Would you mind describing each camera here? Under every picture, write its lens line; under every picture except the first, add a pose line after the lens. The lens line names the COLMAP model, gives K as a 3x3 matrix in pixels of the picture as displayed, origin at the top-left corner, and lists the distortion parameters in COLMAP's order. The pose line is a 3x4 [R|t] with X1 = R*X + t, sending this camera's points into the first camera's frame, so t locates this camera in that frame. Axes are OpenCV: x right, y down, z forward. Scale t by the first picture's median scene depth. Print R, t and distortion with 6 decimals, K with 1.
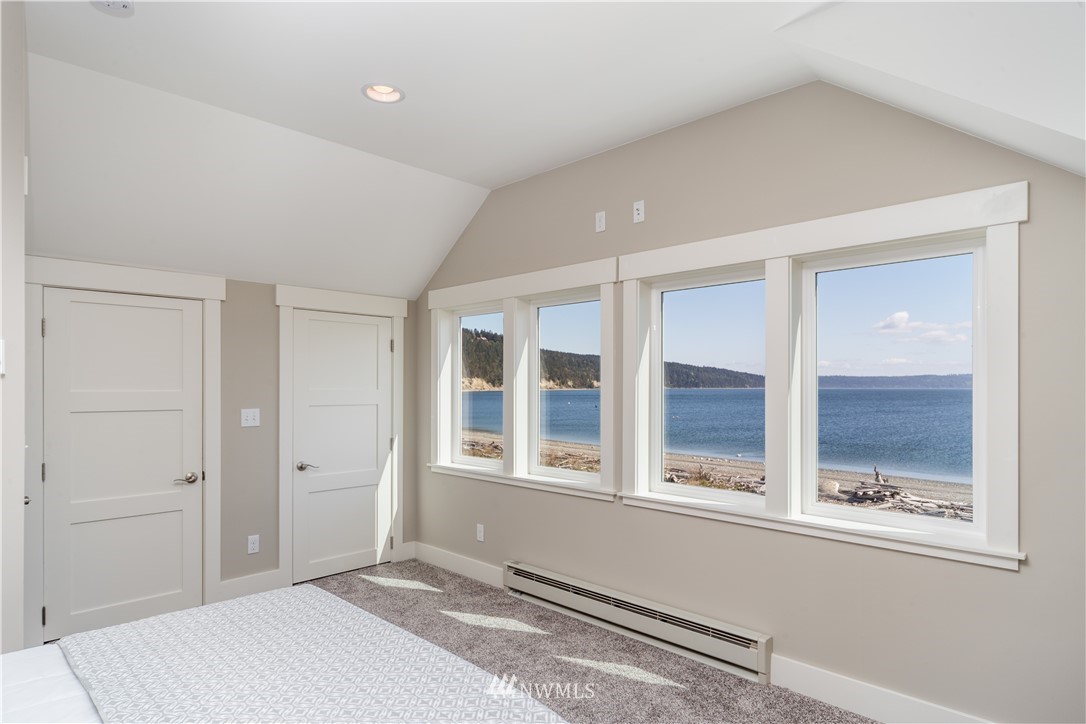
lens RADIAL K [[618.3, 0, 545.1], [0, 618.3, 368.0], [0, 0, 1]] dist [0.003507, -0.000107]
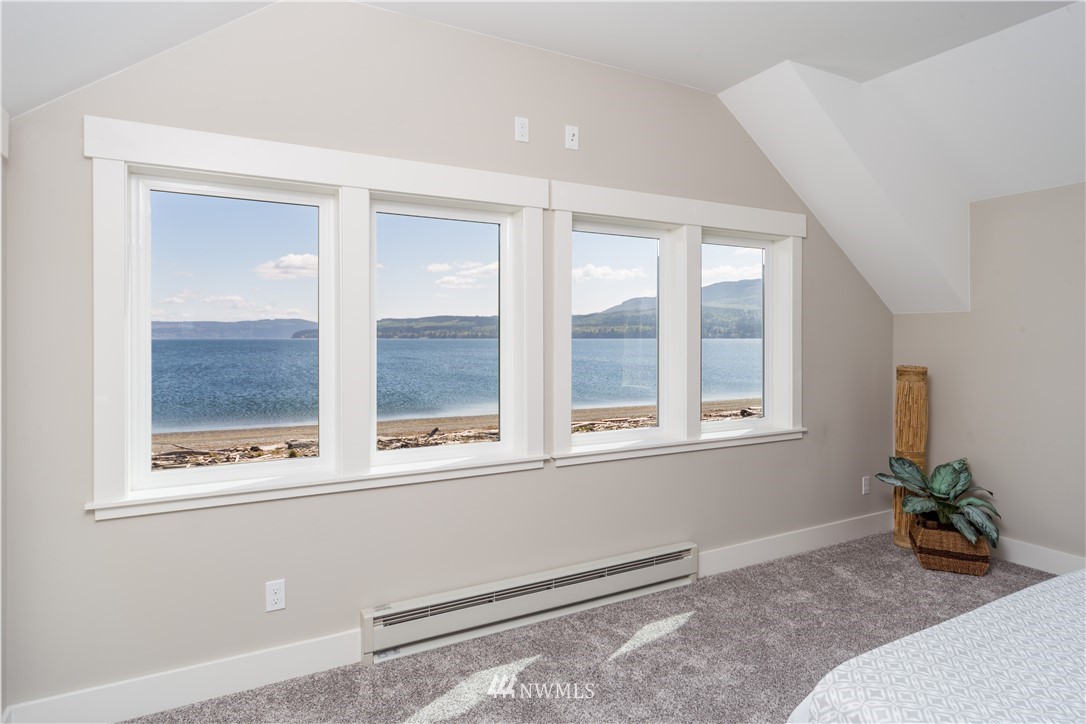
lens RADIAL K [[628.4, 0, 543.0], [0, 628.4, 324.7], [0, 0, 1]] dist [0.003311, -0.000089]
pose [[0.277802, 0.018709, 0.960456, -0.630780], [-0.027959, 0.999544, -0.011383, 0.027245], [-0.960231, -0.023691, 0.278199, 0.671951]]
